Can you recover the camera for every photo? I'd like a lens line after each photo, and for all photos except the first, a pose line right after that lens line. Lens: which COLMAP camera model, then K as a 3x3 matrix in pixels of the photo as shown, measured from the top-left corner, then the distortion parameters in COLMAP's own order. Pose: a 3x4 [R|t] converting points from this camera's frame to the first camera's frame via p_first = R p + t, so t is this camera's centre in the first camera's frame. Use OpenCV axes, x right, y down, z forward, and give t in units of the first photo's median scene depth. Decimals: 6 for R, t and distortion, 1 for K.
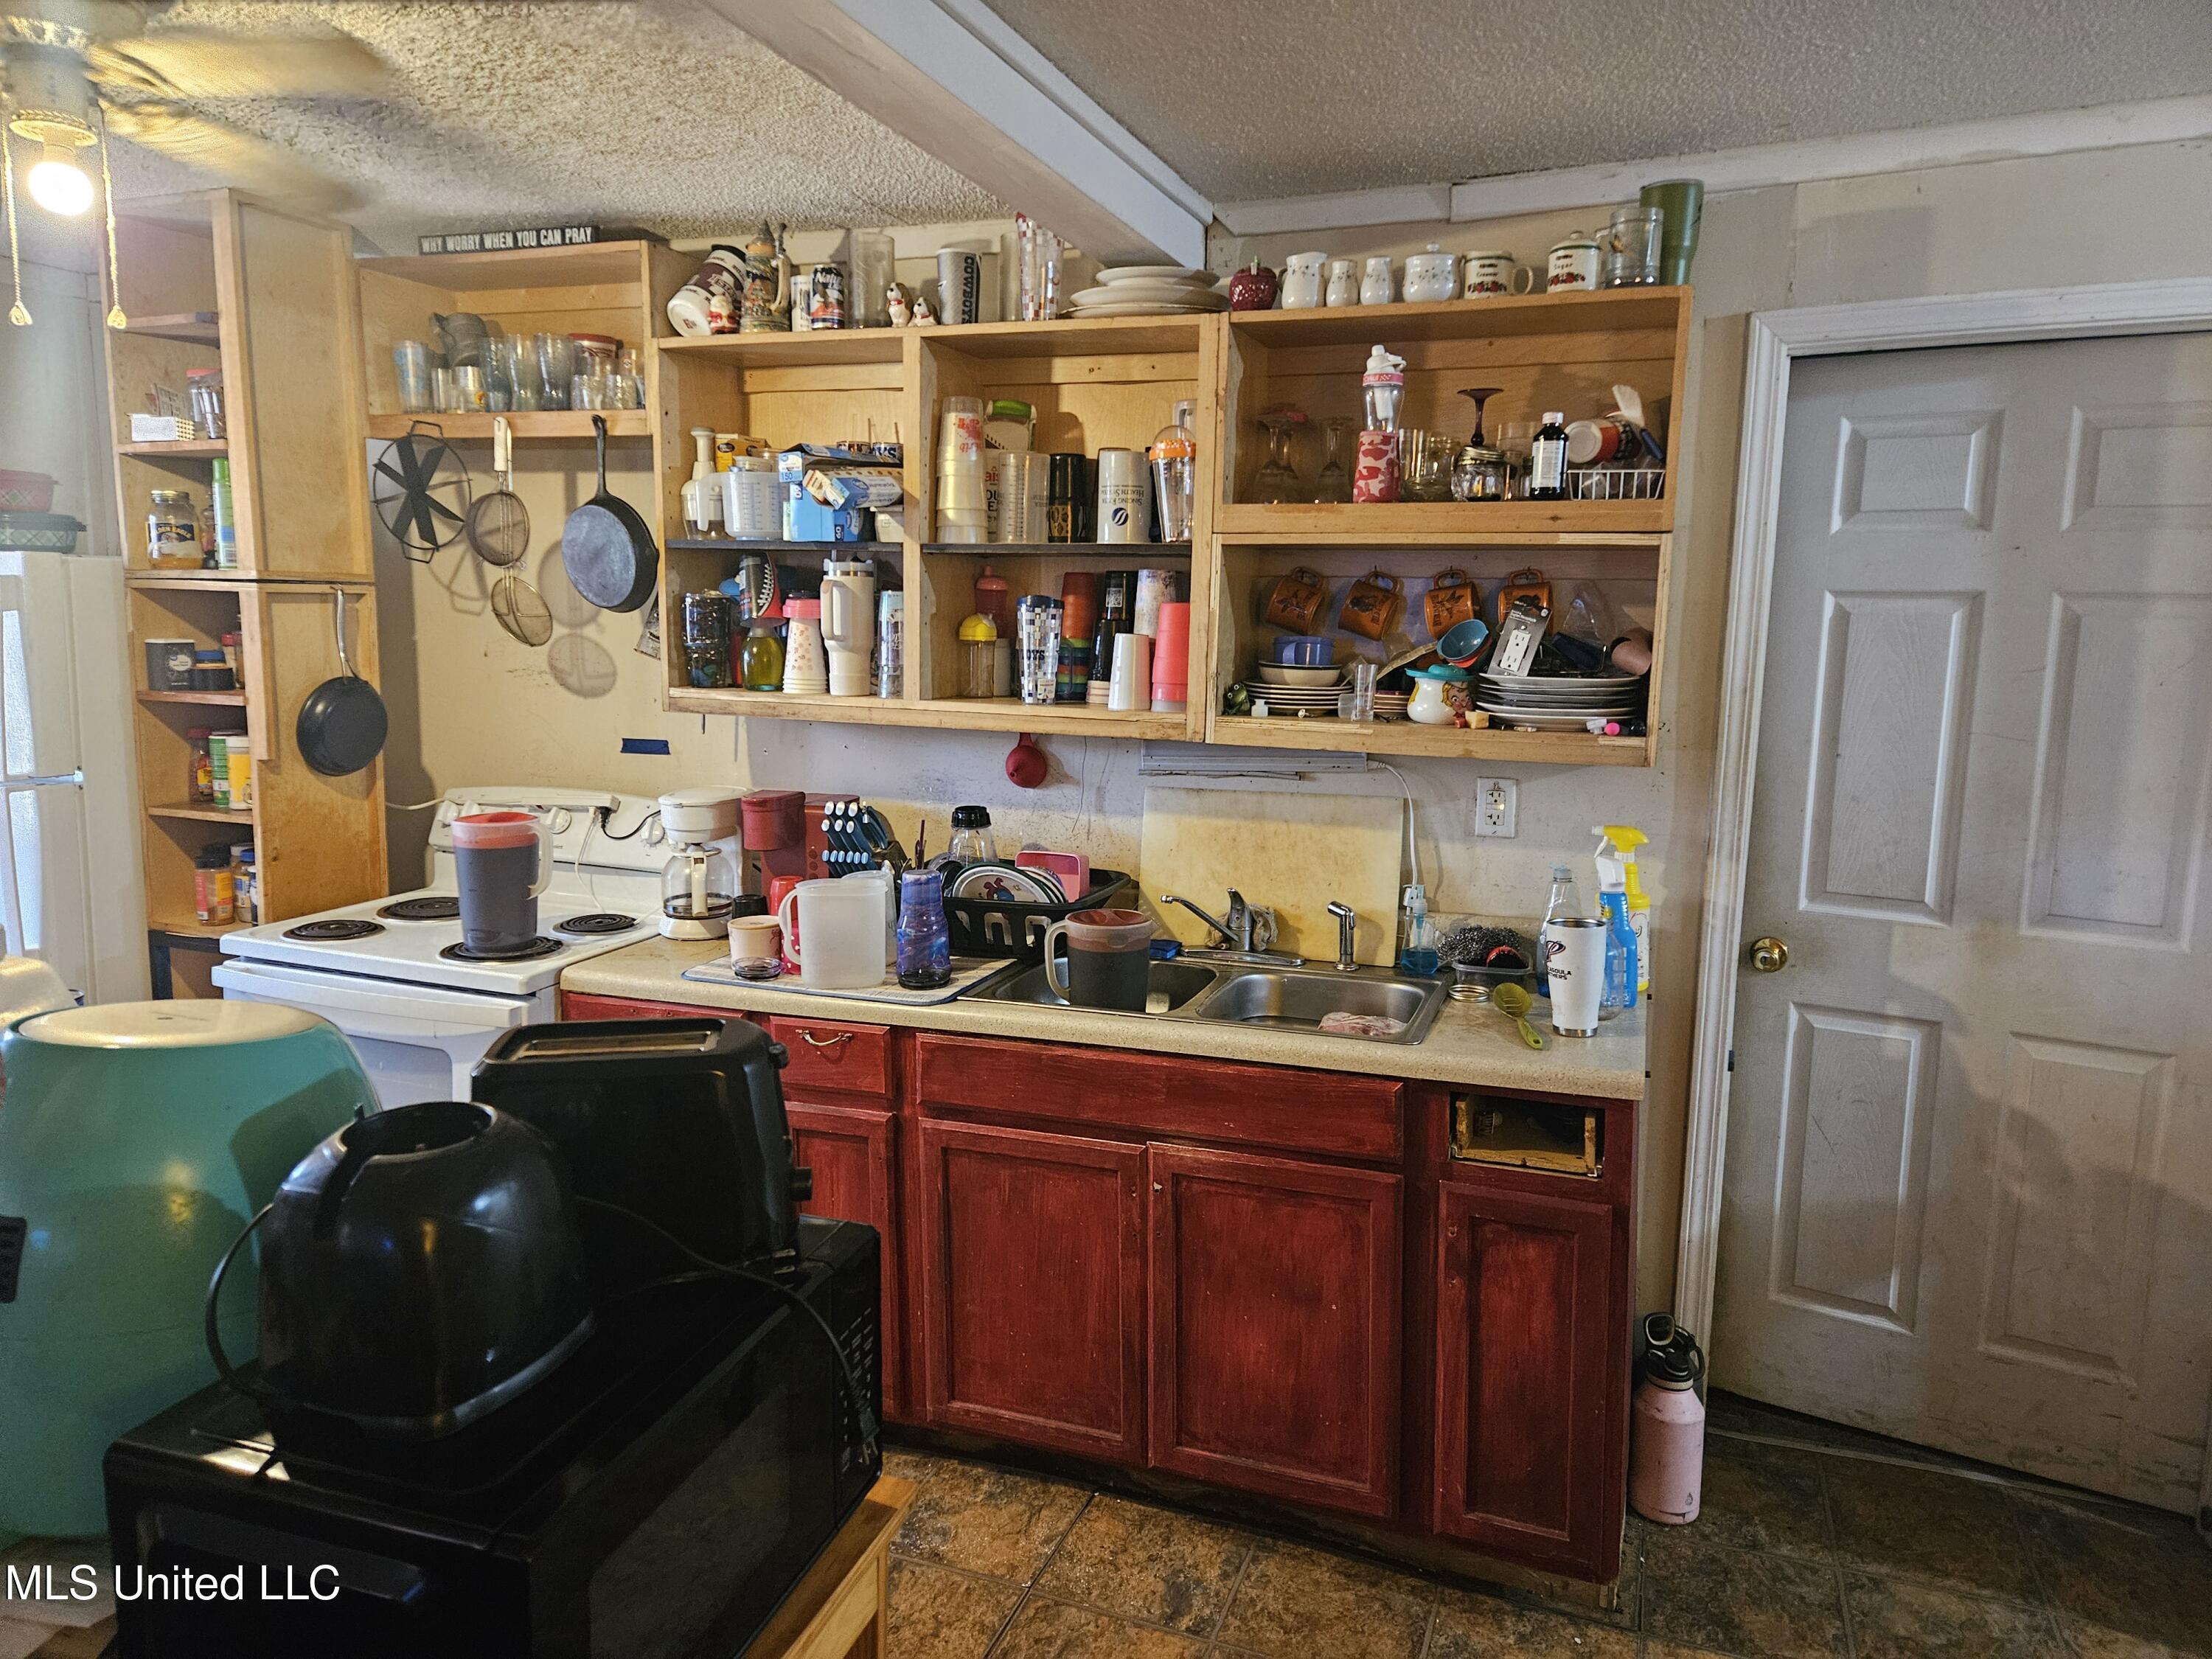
lens RADIAL K [[1489.0, 0, 1103.1], [0, 1489.0, 812.5], [0, 0, 1]] dist [0.089782, -0.074377]
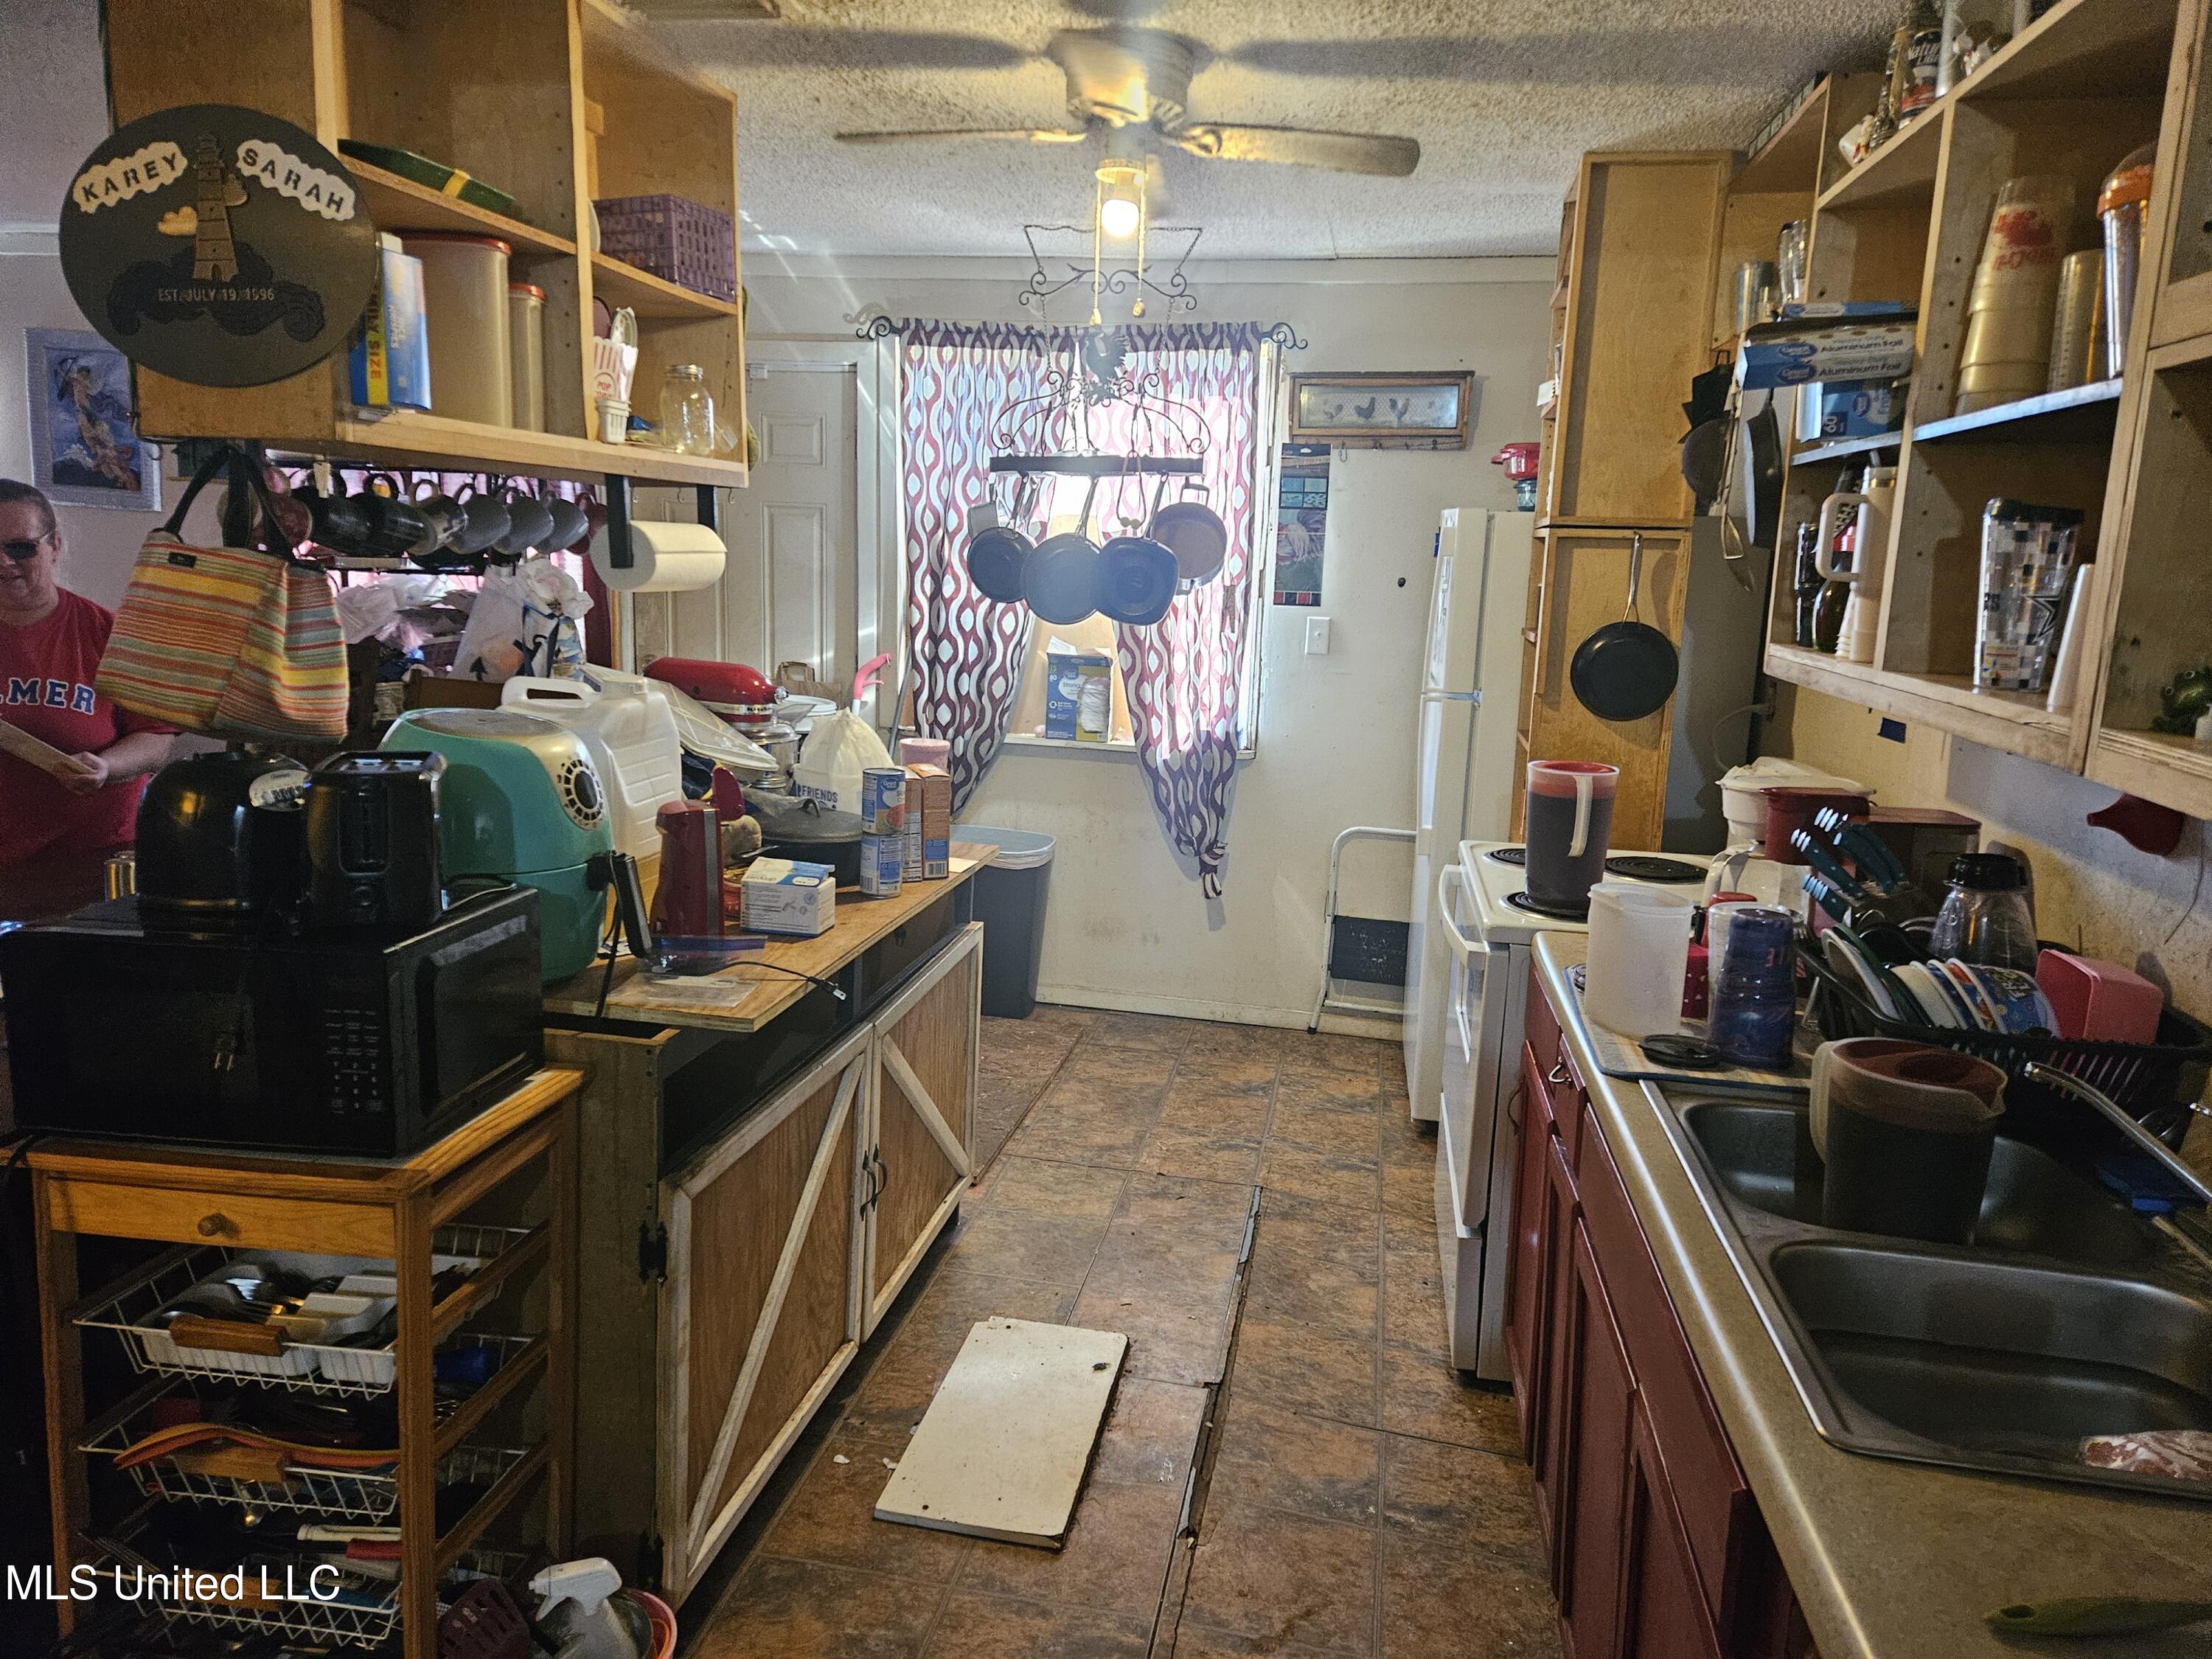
lens RADIAL K [[1493.6, 0, 1126.2], [0, 1493.6, 813.7], [0, 0, 1]] dist [0.093026, -0.089235]
pose [[0.182083, 0.159747, -0.970220, 0.494844], [-0.168306, 0.977216, 0.129313, -0.045156], [0.968772, 0.139748, 0.204821, 0.565288]]
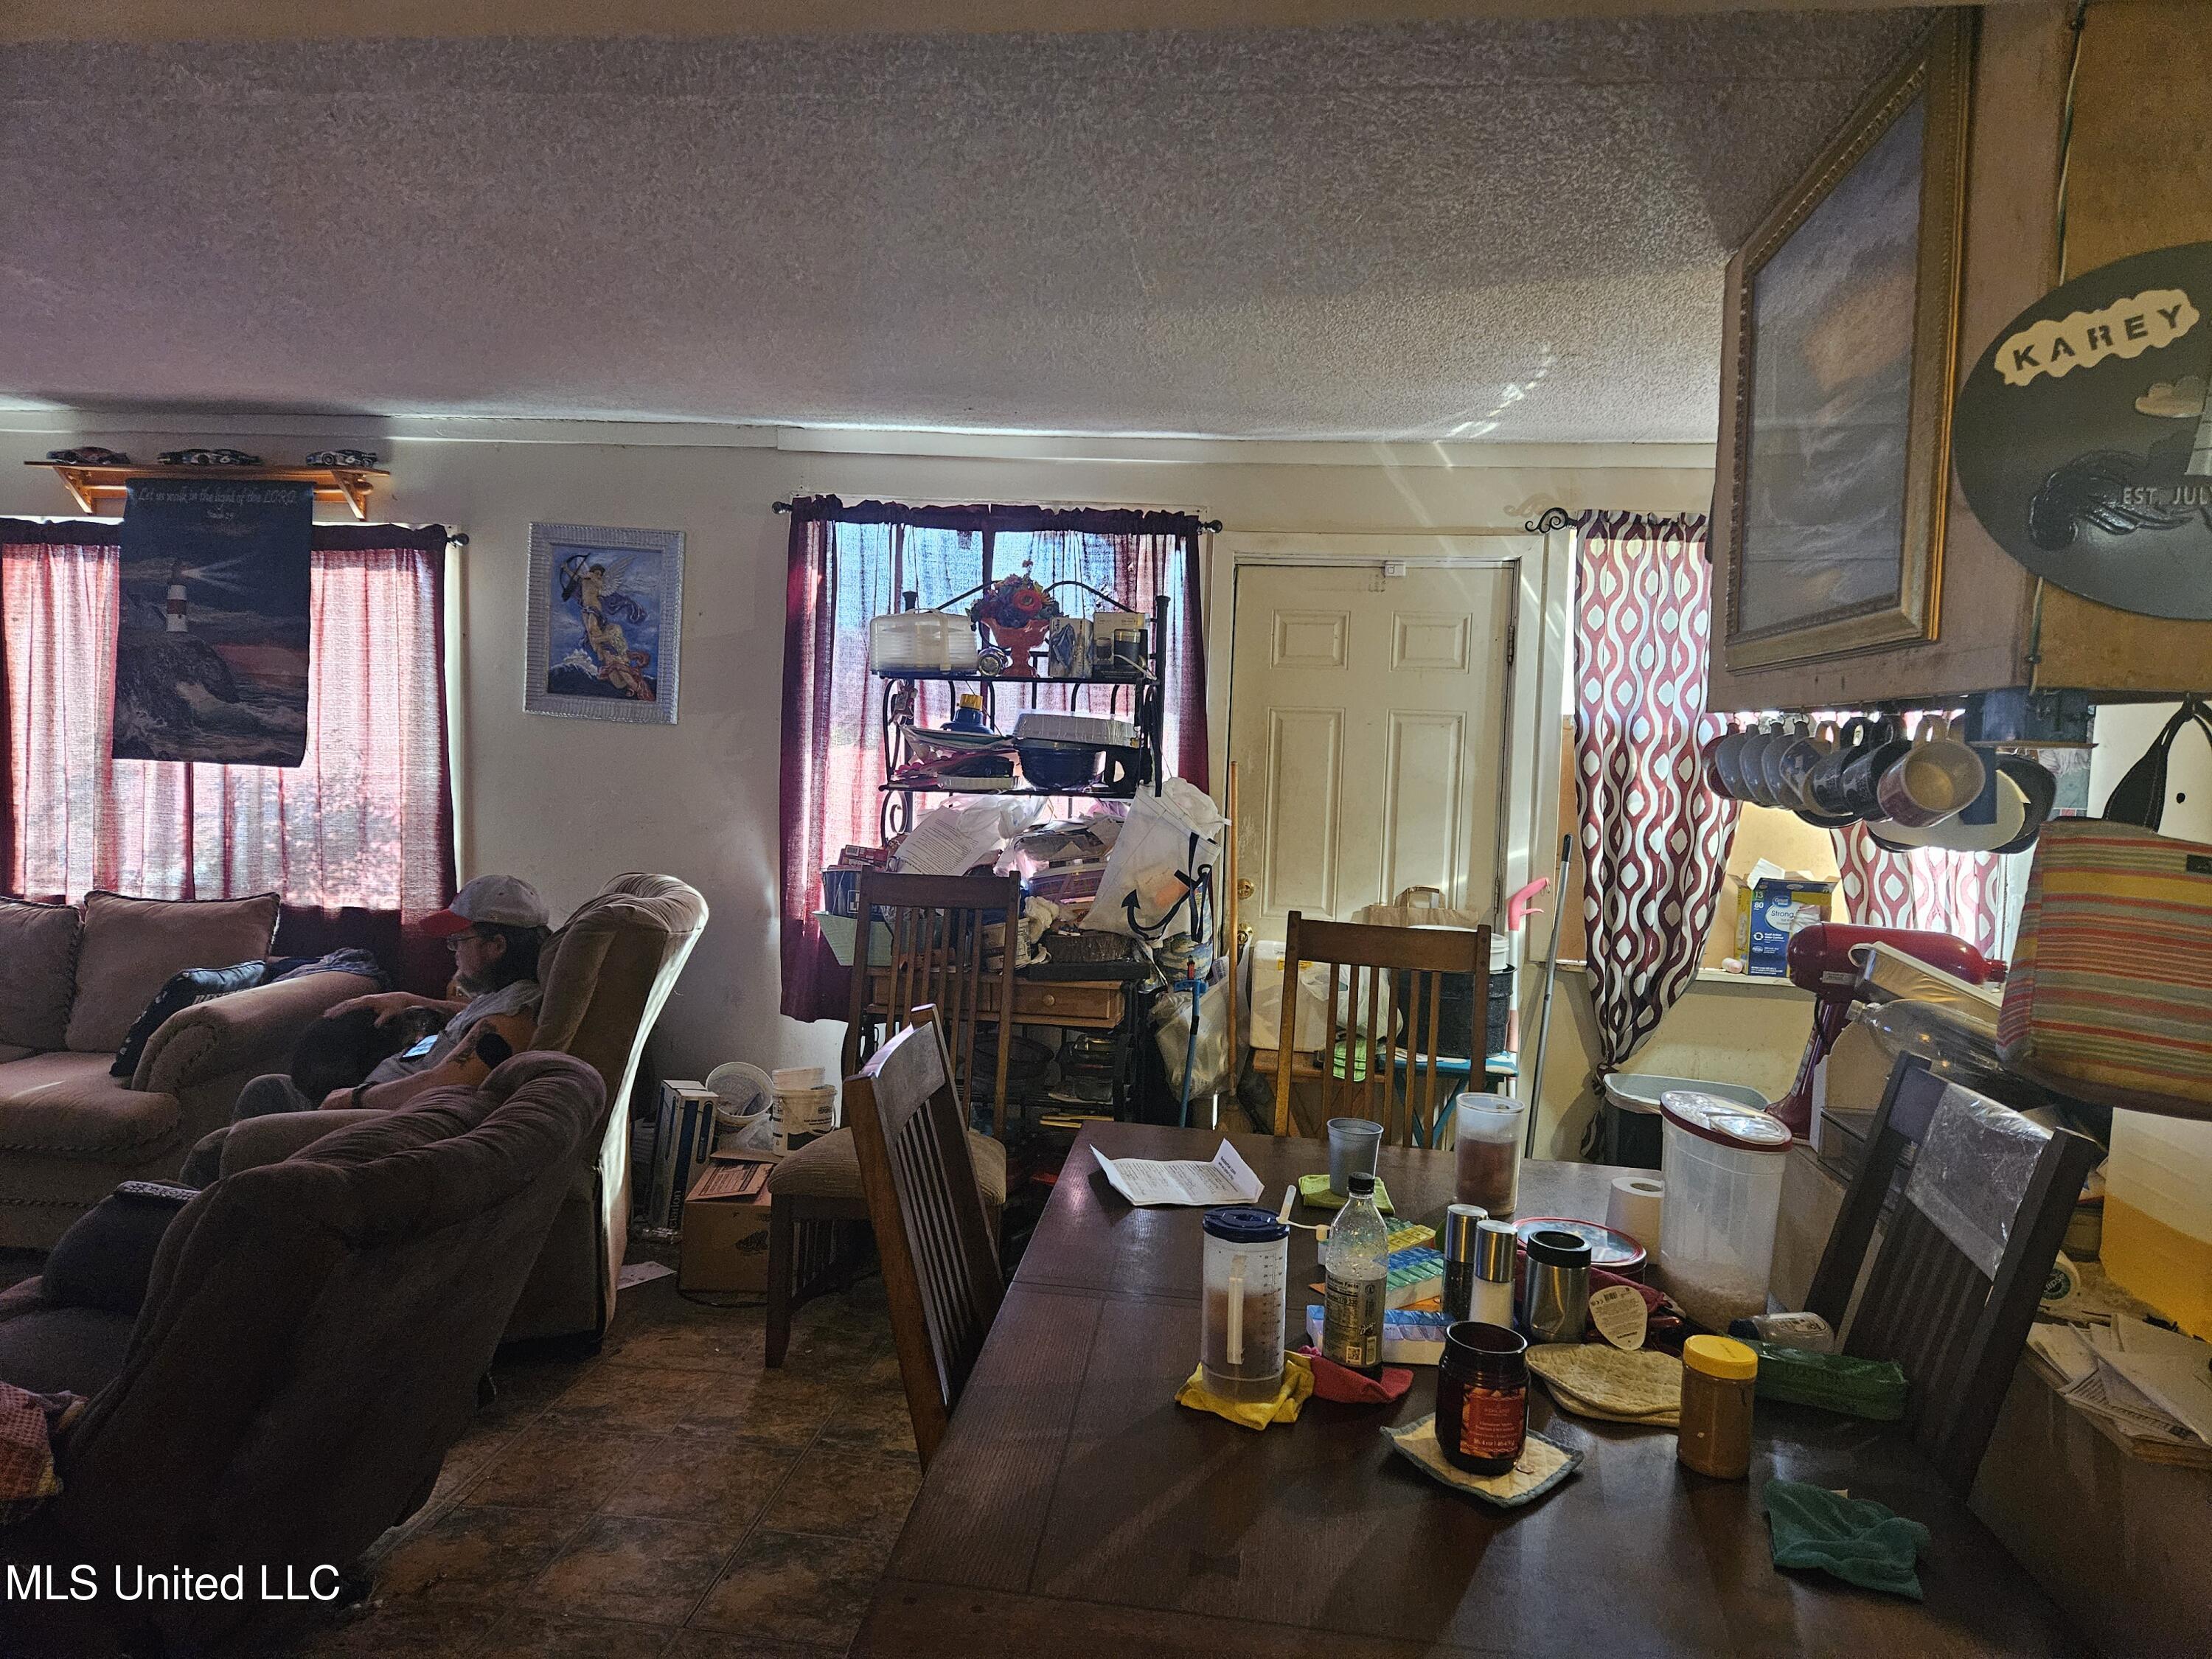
lens RADIAL K [[1494.5, 0, 1095.5], [0, 1494.5, 828.8], [0, 0, 1]] dist [0.082860, -0.068012]
pose [[0.235344, 0.056649, -0.970260, 0.117840], [-0.163161, 0.986435, 0.018017, 0.039821], [0.958119, 0.154068, 0.241394, -0.167331]]
